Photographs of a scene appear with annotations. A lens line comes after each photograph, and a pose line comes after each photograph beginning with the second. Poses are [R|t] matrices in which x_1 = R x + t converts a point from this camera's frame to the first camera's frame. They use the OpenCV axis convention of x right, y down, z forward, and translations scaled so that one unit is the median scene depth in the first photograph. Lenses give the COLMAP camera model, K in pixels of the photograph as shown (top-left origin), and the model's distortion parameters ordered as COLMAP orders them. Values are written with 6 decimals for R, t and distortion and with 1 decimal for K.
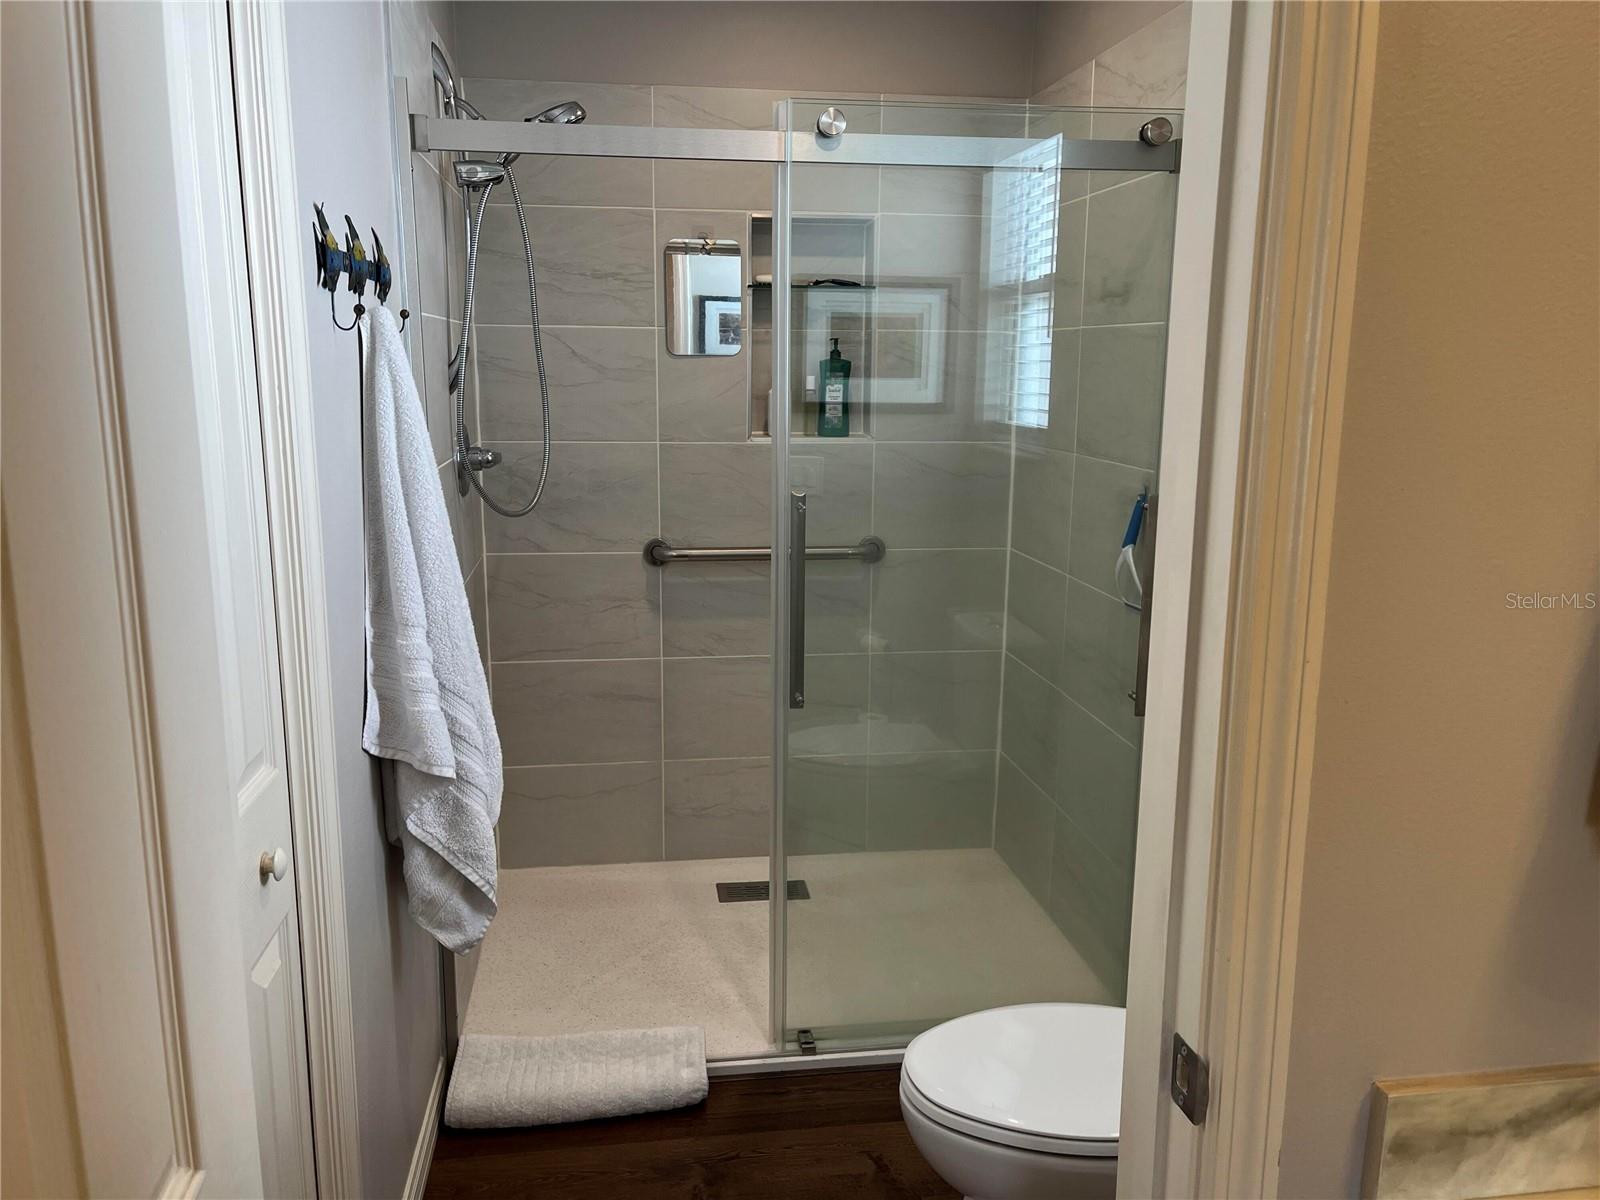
lens RADIAL K [[1213.2, 0, 789.6], [0, 1213.2, 600.9], [0, 0, 1]] dist [0.078021, -0.101752]
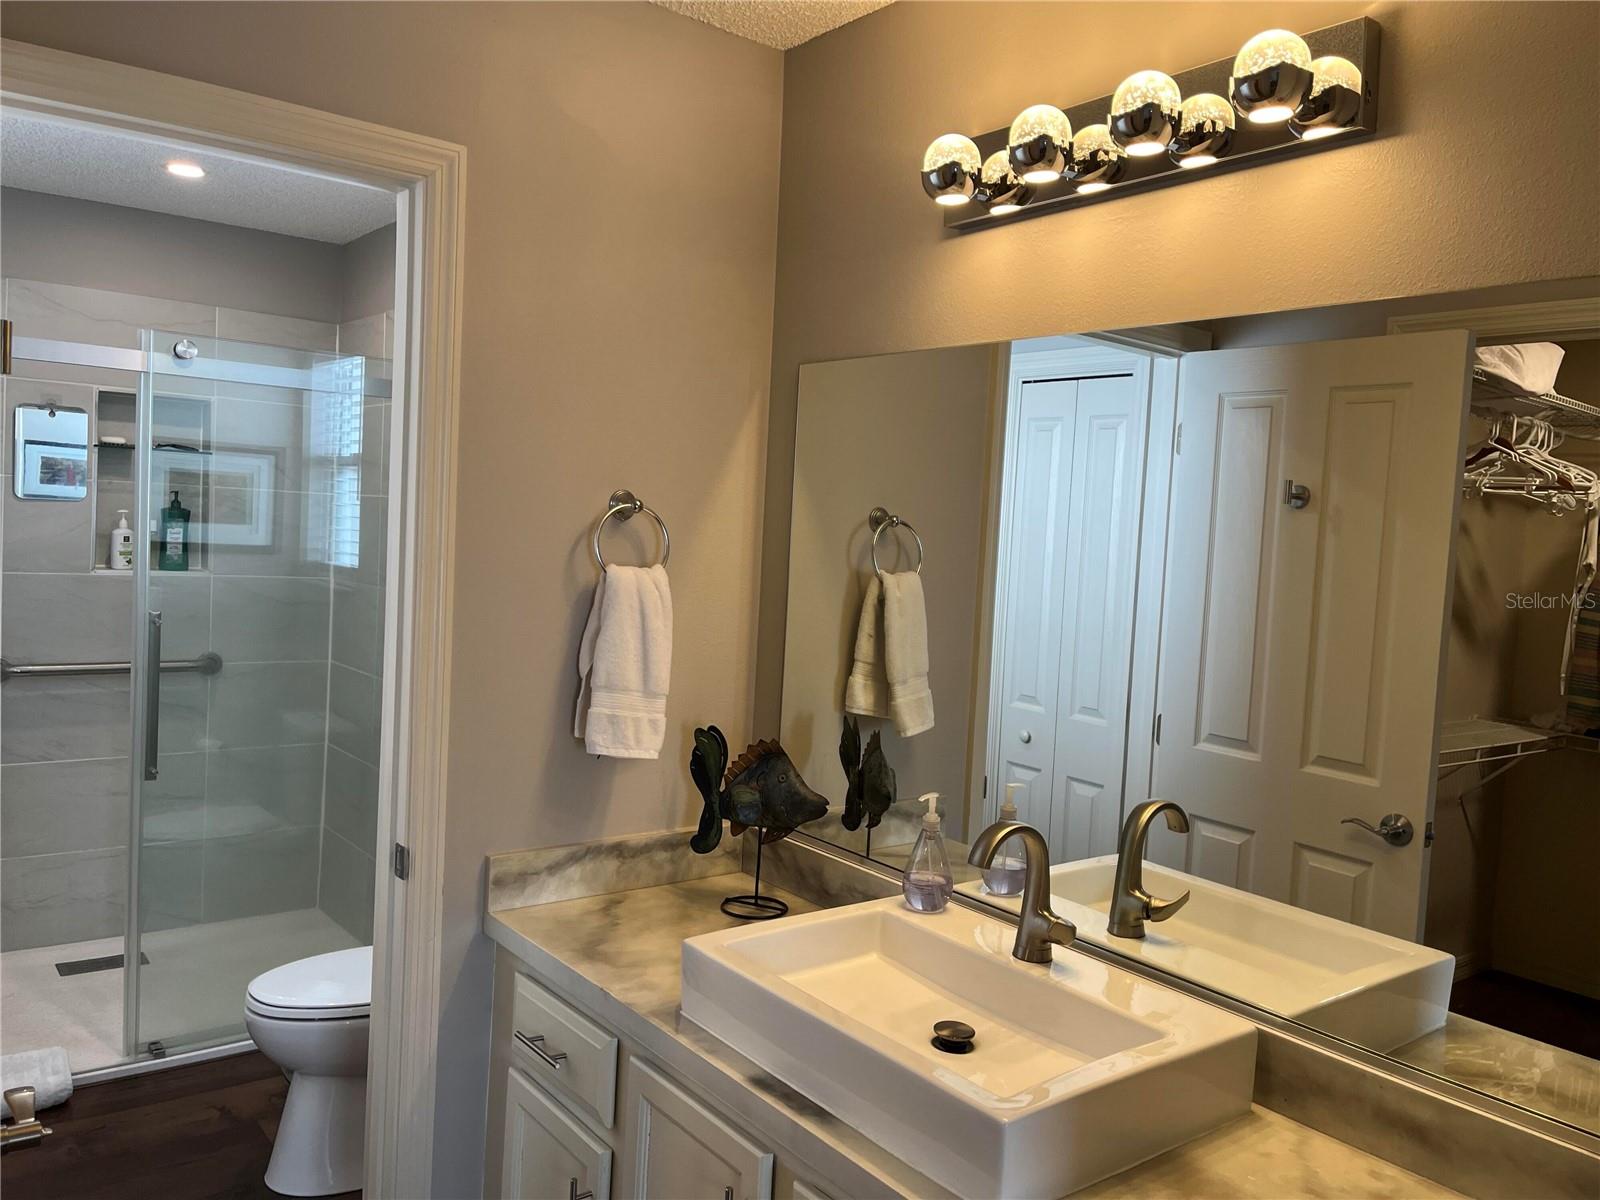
lens RADIAL K [[1213.2, 0, 789.5], [0, 1213.2, 596.0], [0, 0, 1]] dist [0.078021, -0.101752]
pose [[0.863966, 0.008859, 0.503473, -0.063959], [0.051472, 0.993054, -0.105799, 0.064720], [-0.500913, 0.117321, 0.857509, -0.448494]]
